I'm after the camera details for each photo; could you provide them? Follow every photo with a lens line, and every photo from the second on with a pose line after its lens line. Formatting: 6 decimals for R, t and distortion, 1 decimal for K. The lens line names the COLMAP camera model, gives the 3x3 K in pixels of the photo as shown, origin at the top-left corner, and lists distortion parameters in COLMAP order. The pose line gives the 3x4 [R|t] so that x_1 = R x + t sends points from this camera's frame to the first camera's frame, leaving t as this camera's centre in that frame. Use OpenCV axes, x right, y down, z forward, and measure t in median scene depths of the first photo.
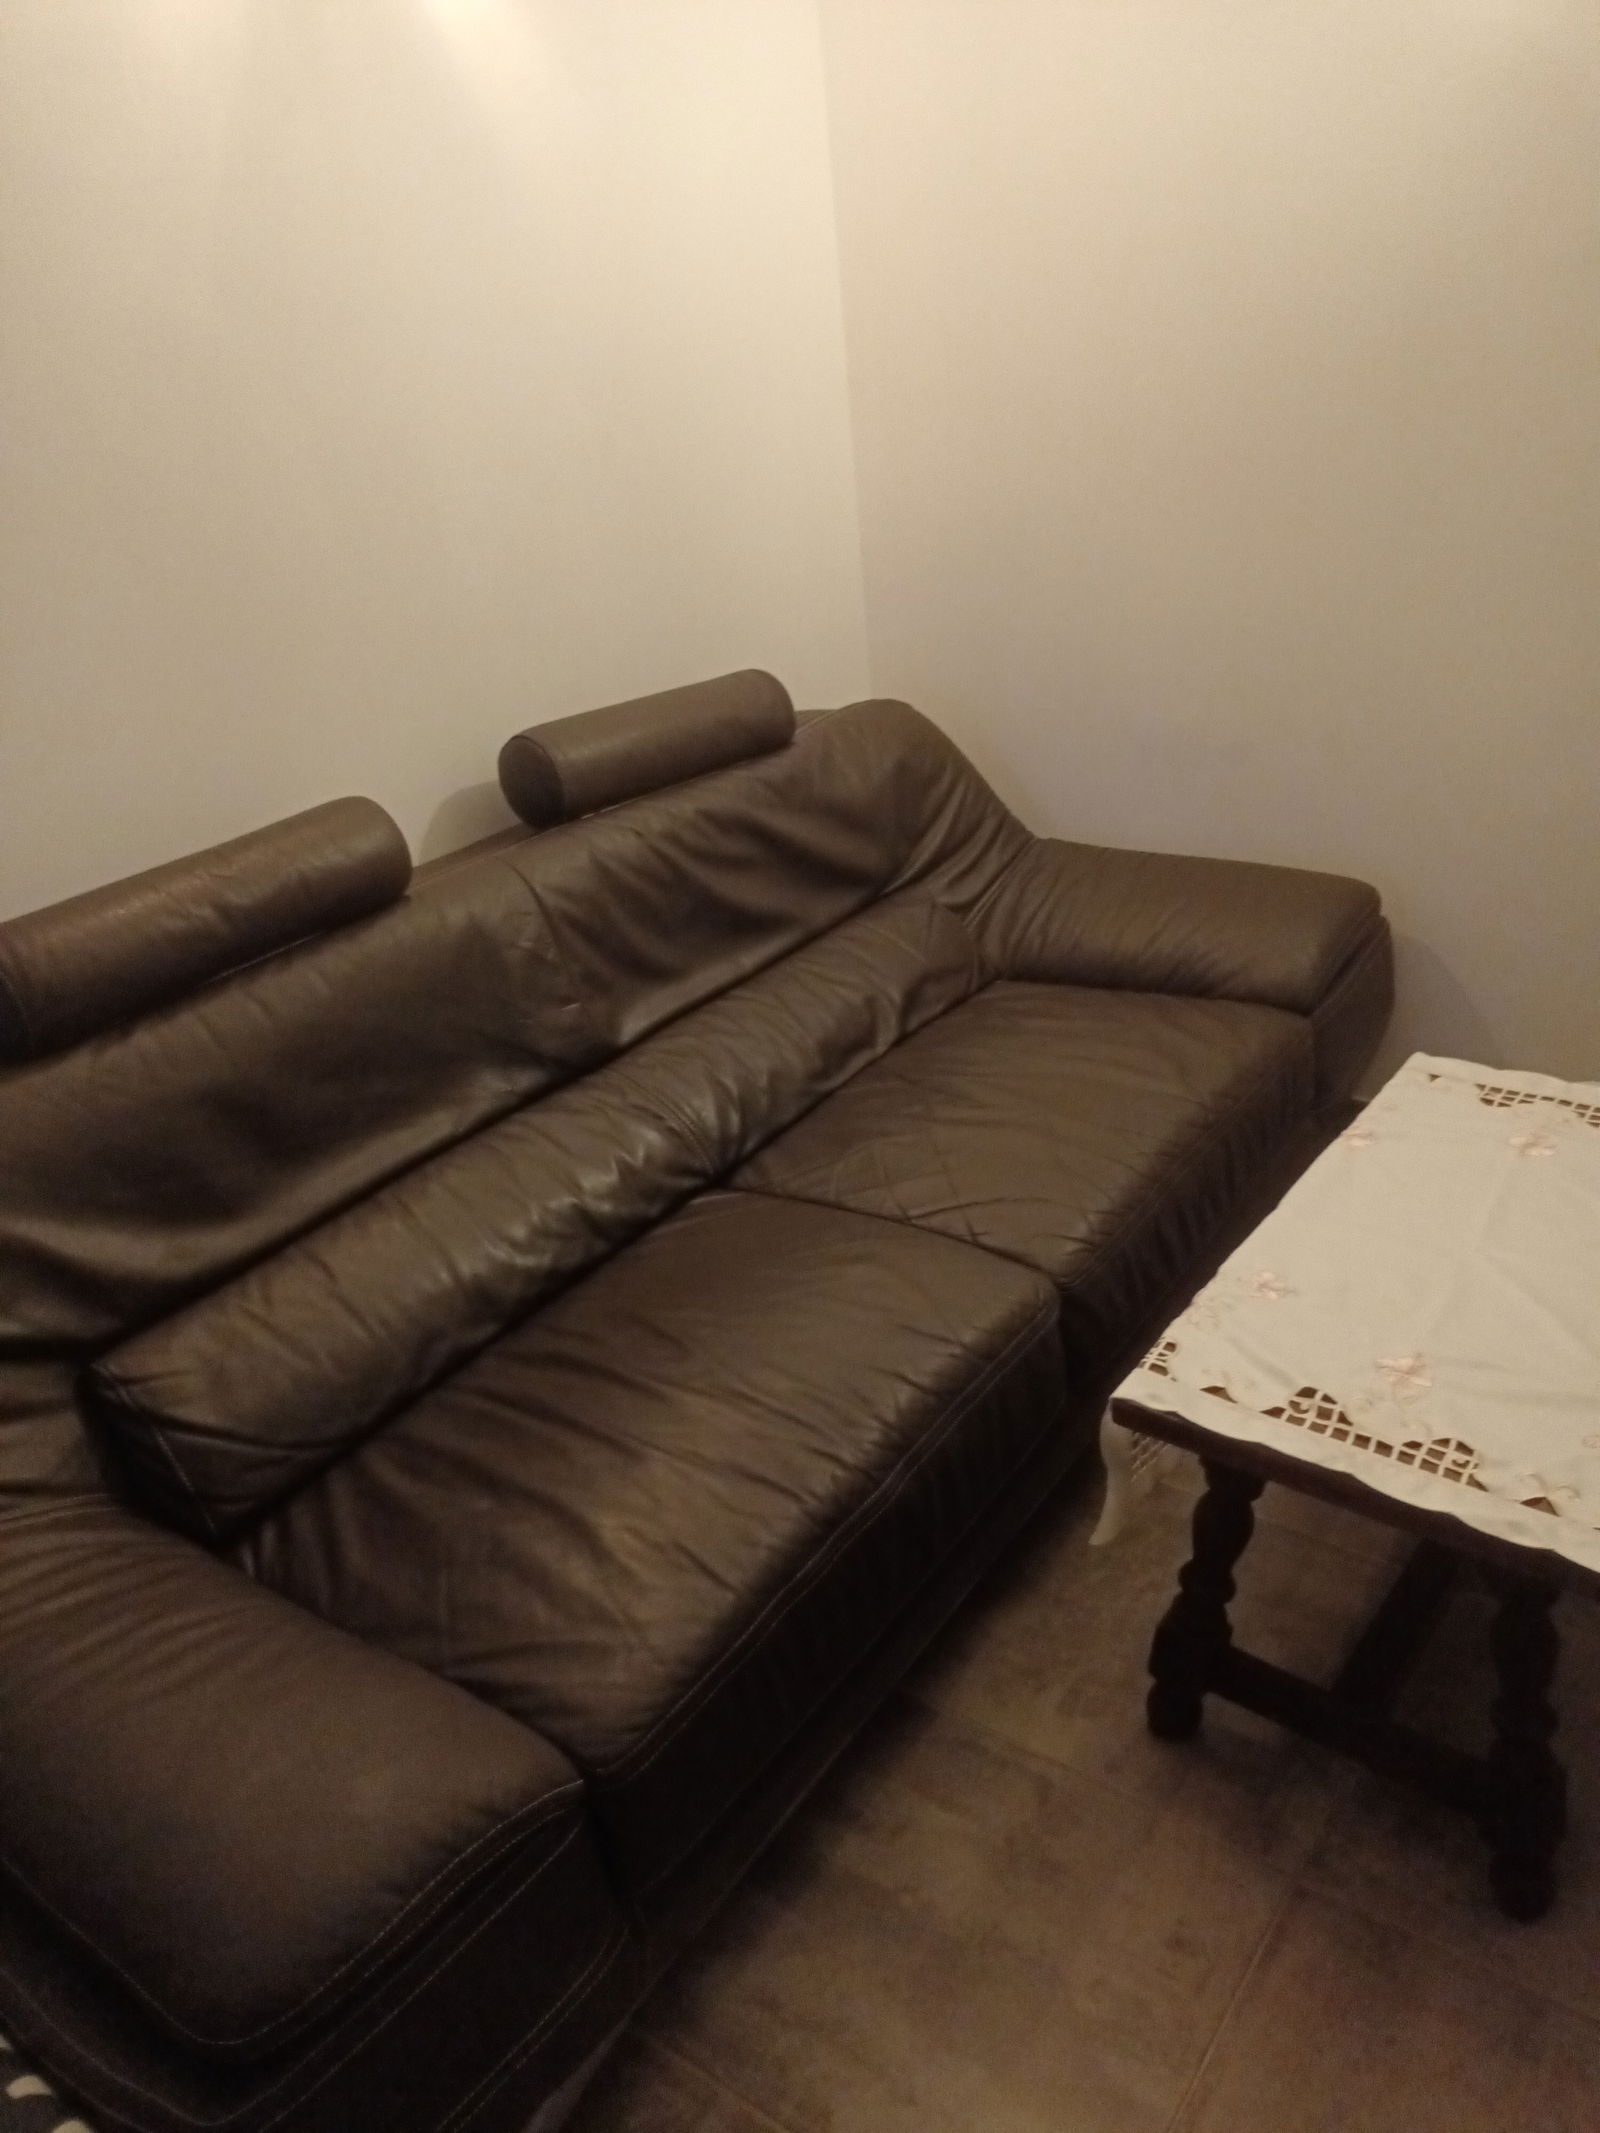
lens RADIAL K [[1615.4, 0, 801.1], [0, 1615.4, 1065.6], [0, 0, 1]] dist [0.006902, -0.010758]
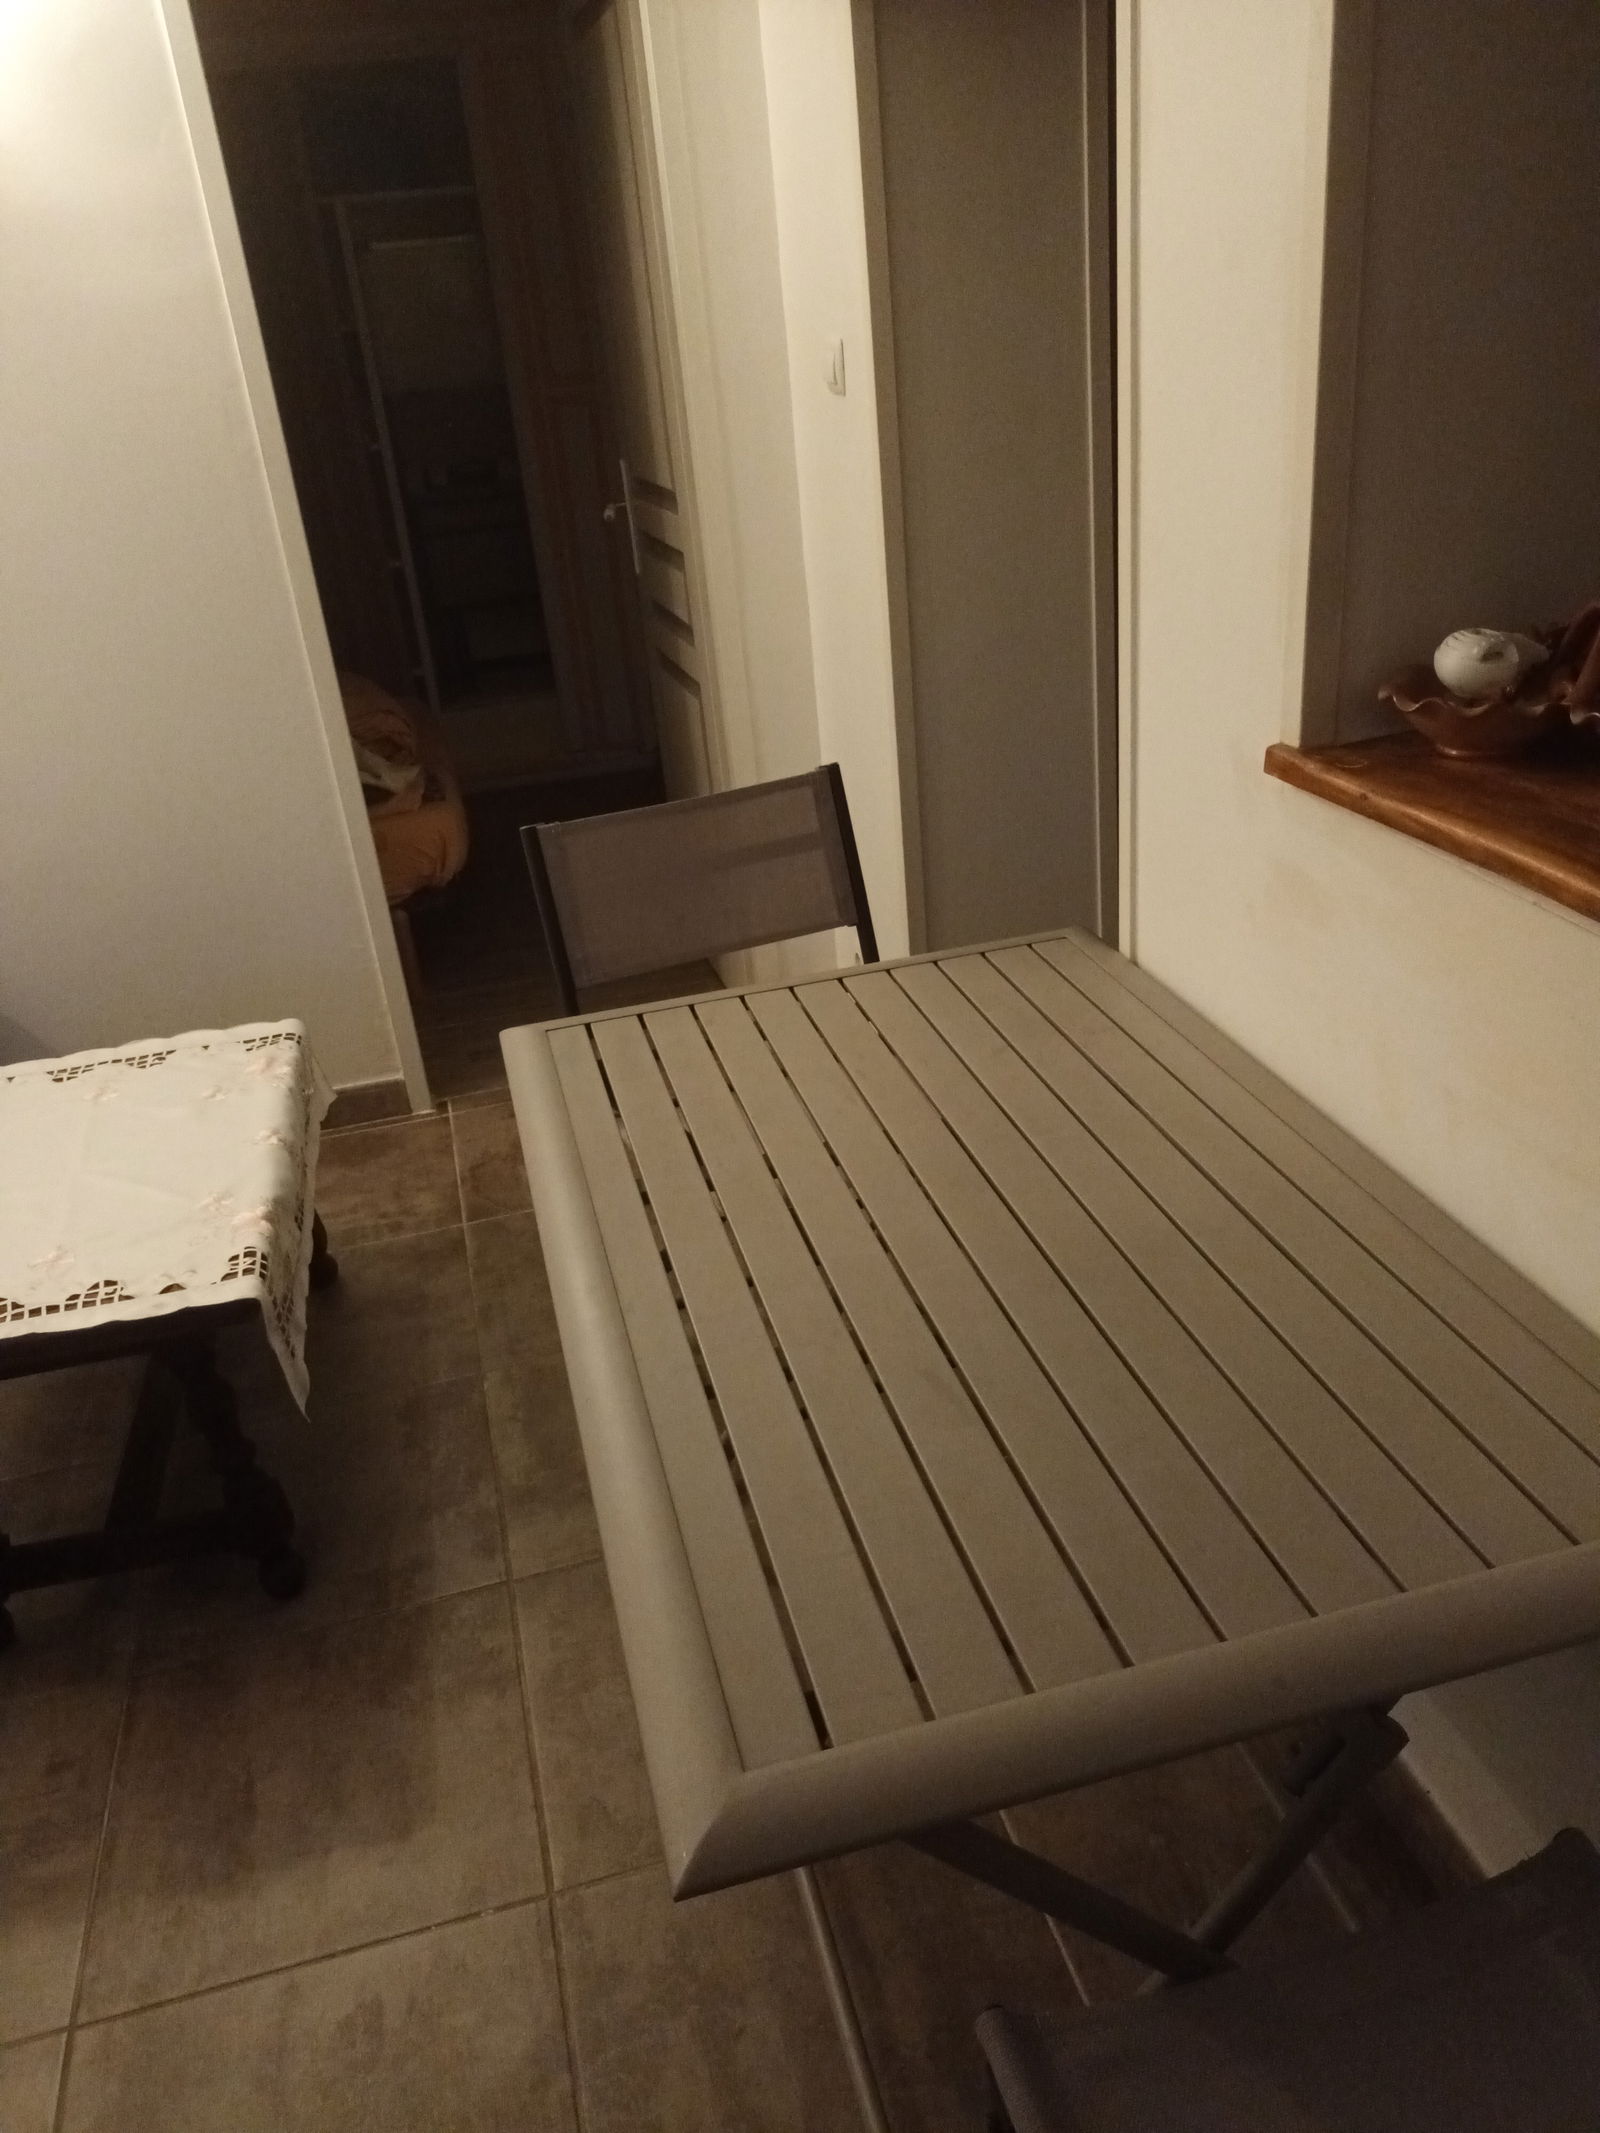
lens RADIAL K [[1615.4, 0, 798.8], [0, 1615.4, 1066.5], [0, 0, 1]] dist [0.006902, -0.010758]
pose [[0.646708, -0.298745, 0.701798, -0.102428], [0.361276, 0.930321, 0.063108, 0.185039], [-0.671751, 0.212730, 0.709575, -0.355255]]
